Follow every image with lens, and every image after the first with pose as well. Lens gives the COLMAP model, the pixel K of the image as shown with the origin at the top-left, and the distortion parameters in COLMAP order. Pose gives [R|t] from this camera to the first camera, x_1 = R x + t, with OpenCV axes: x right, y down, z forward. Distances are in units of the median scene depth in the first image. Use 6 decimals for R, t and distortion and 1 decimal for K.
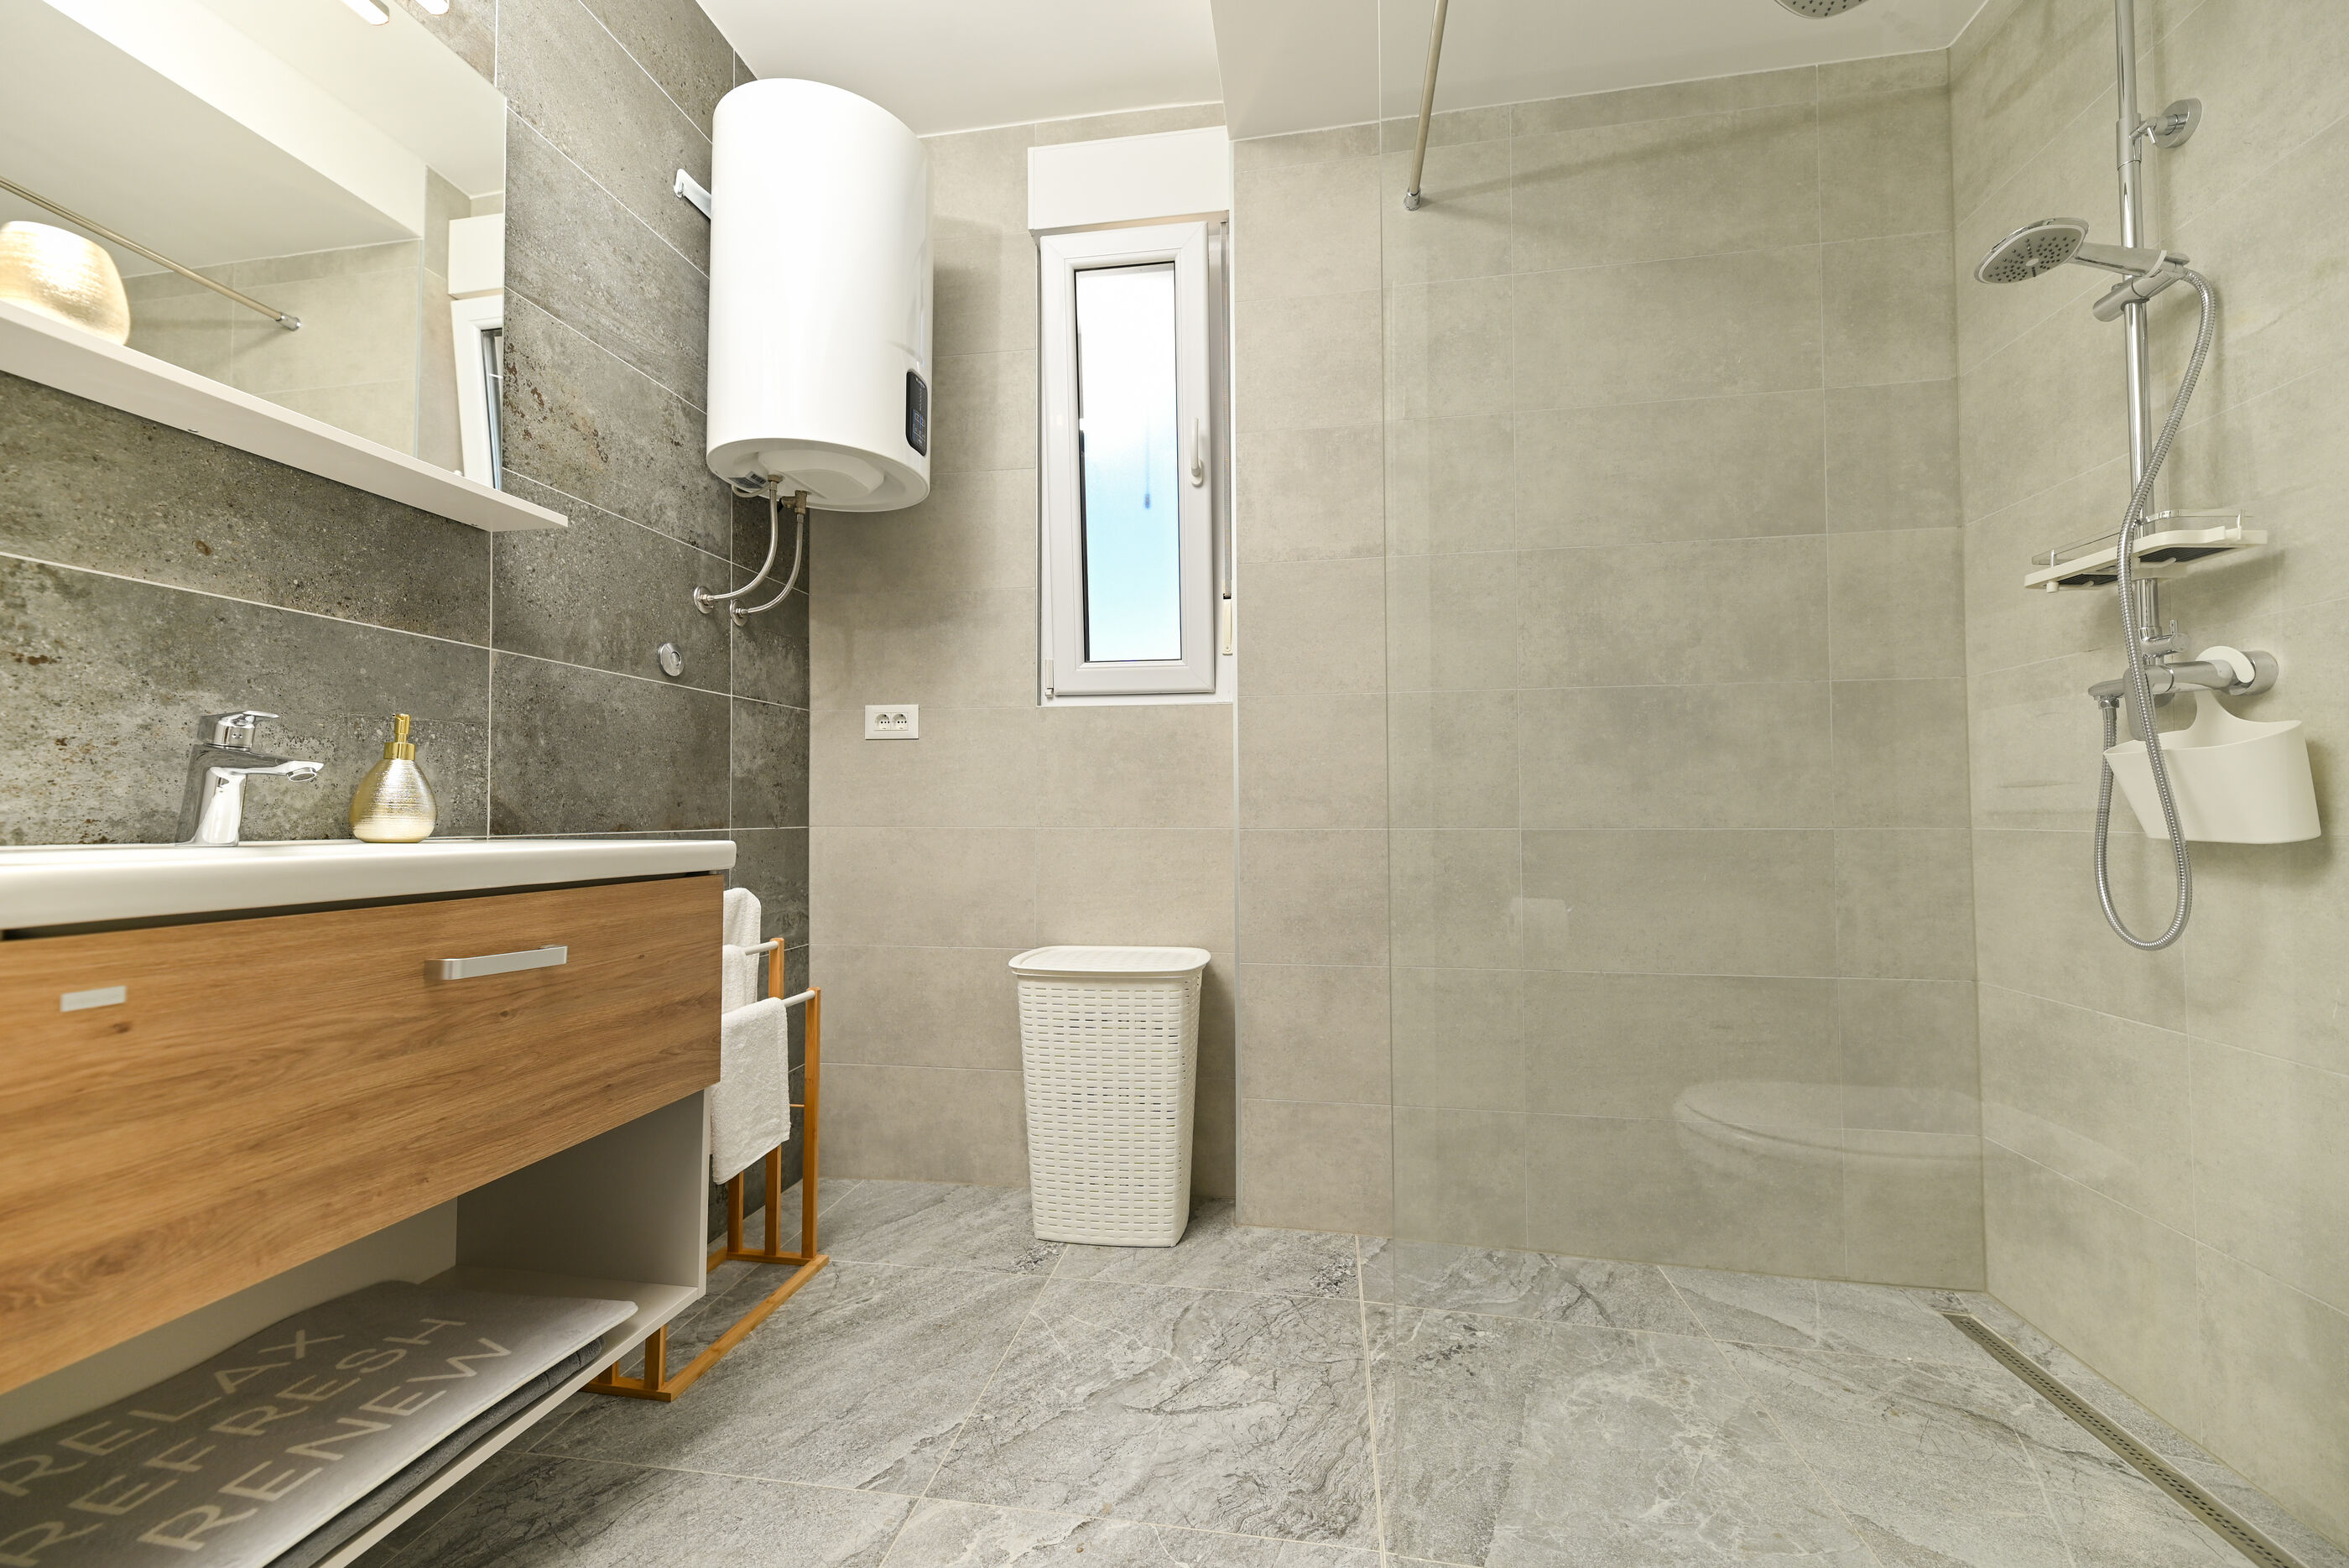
lens RADIAL K [[929.6, 0, 1172.4], [0, 929.6, 781.4], [0, 0, 1]] dist [0.011003, -0.003023]
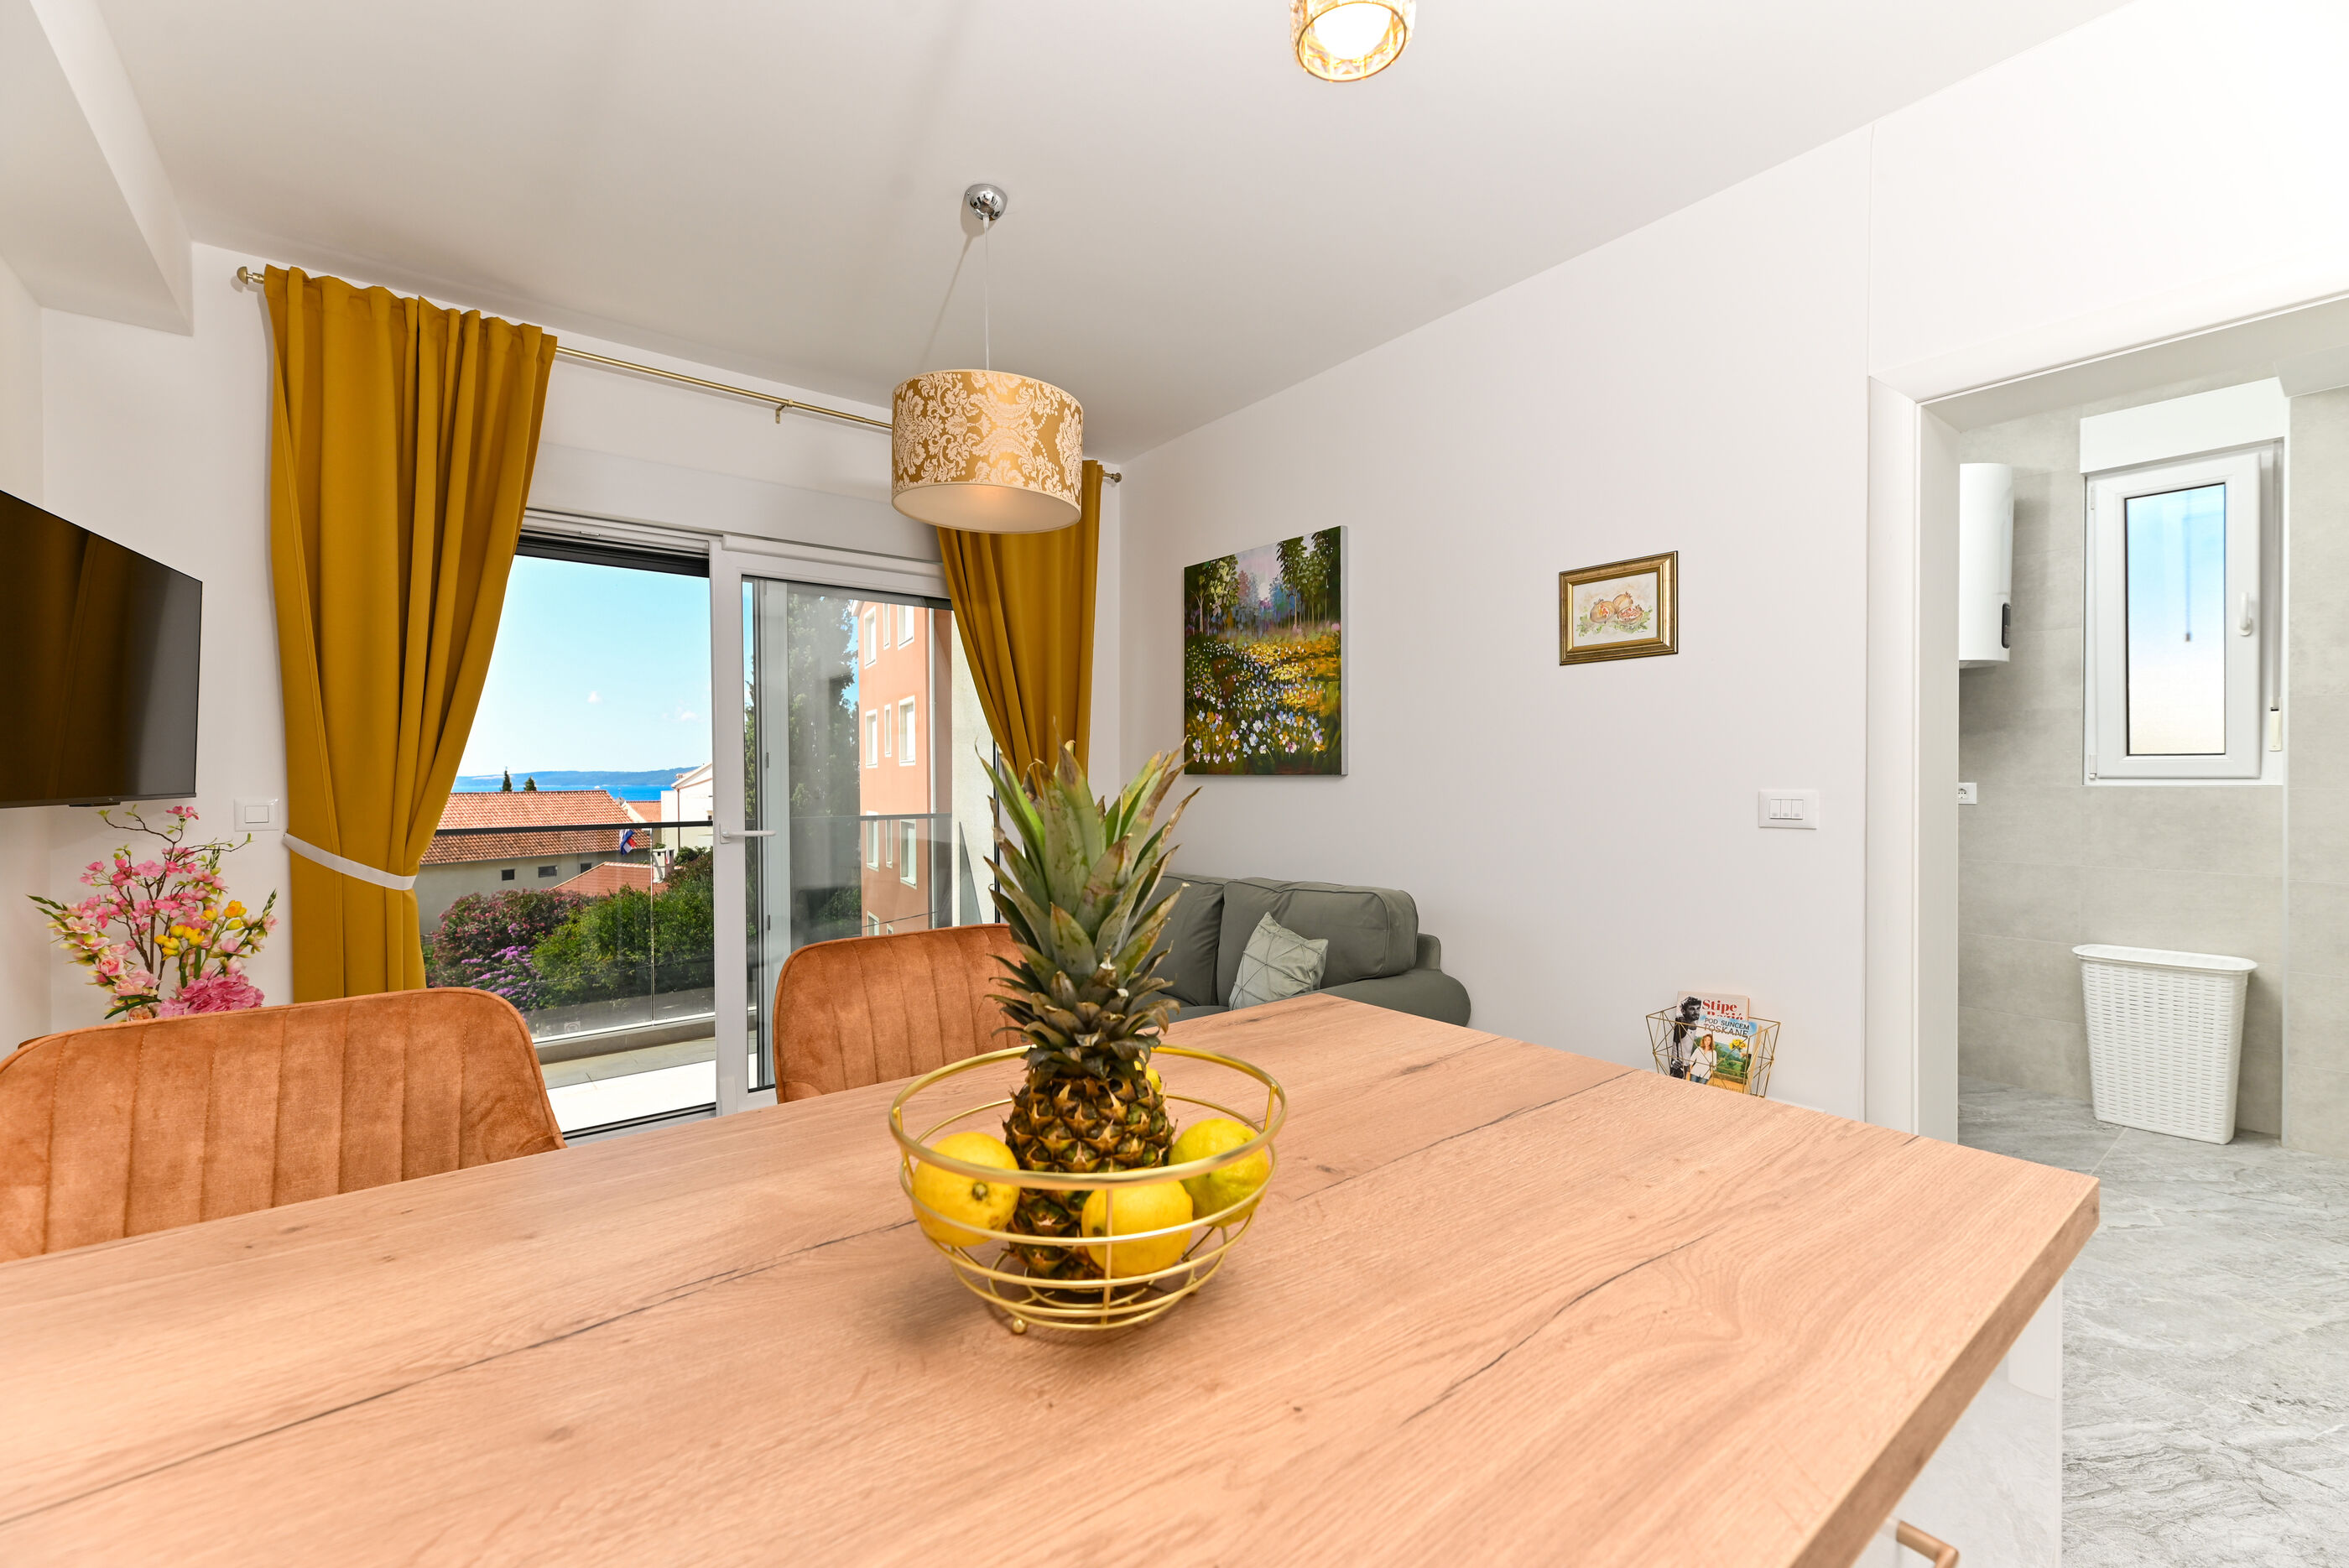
lens RADIAL K [[966.0, 0, 1174.9], [0, 966.0, 781.1], [0, 0, 1]] dist [0.010159, -0.002228]
pose [[0.736885, 0.007350, -0.675978, -0.171815], [0.021138, 0.999201, 0.033907, -0.182243], [0.675688, -0.039274, 0.736141, -1.222496]]
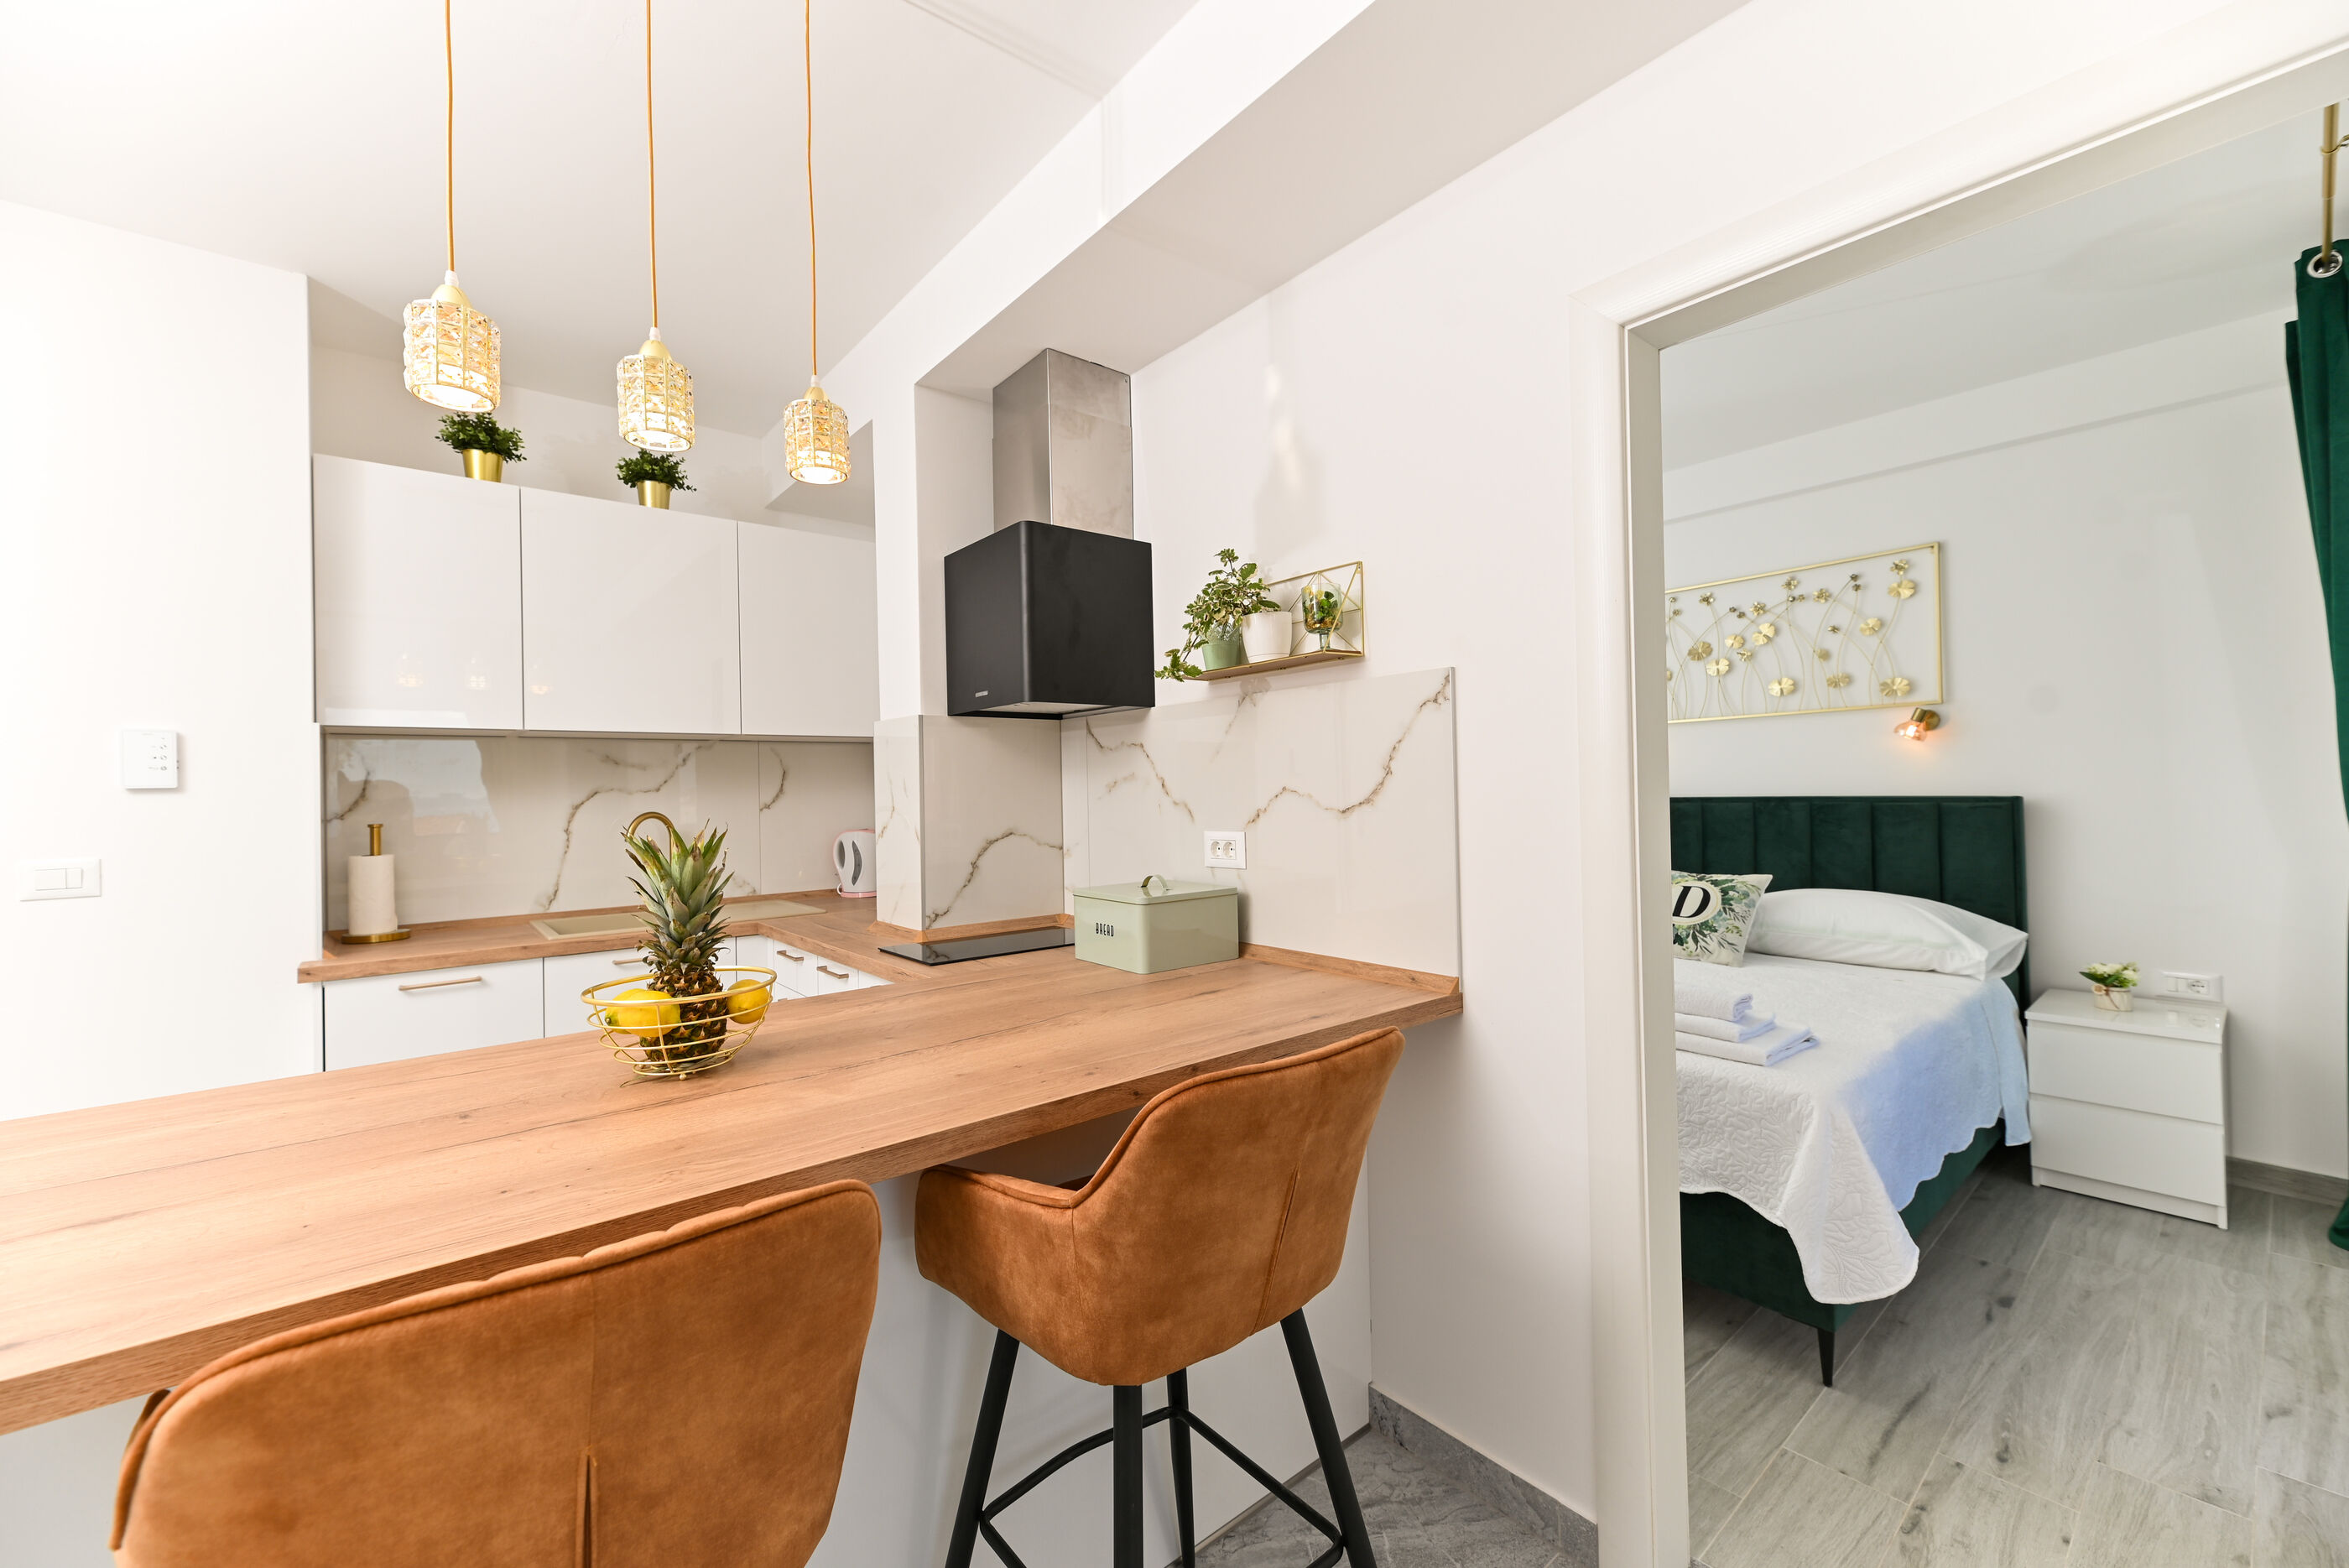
lens RADIAL K [[932.6, 0, 1167.5], [0, 932.6, 782.4], [0, 0, 1]] dist [0.008651, -0.000427]
pose [[-0.750162, 0.030879, 0.660532, -1.018750], [0.007432, 0.999240, -0.038273, -0.187620], [-0.661212, -0.023801, -0.749821, -0.786002]]
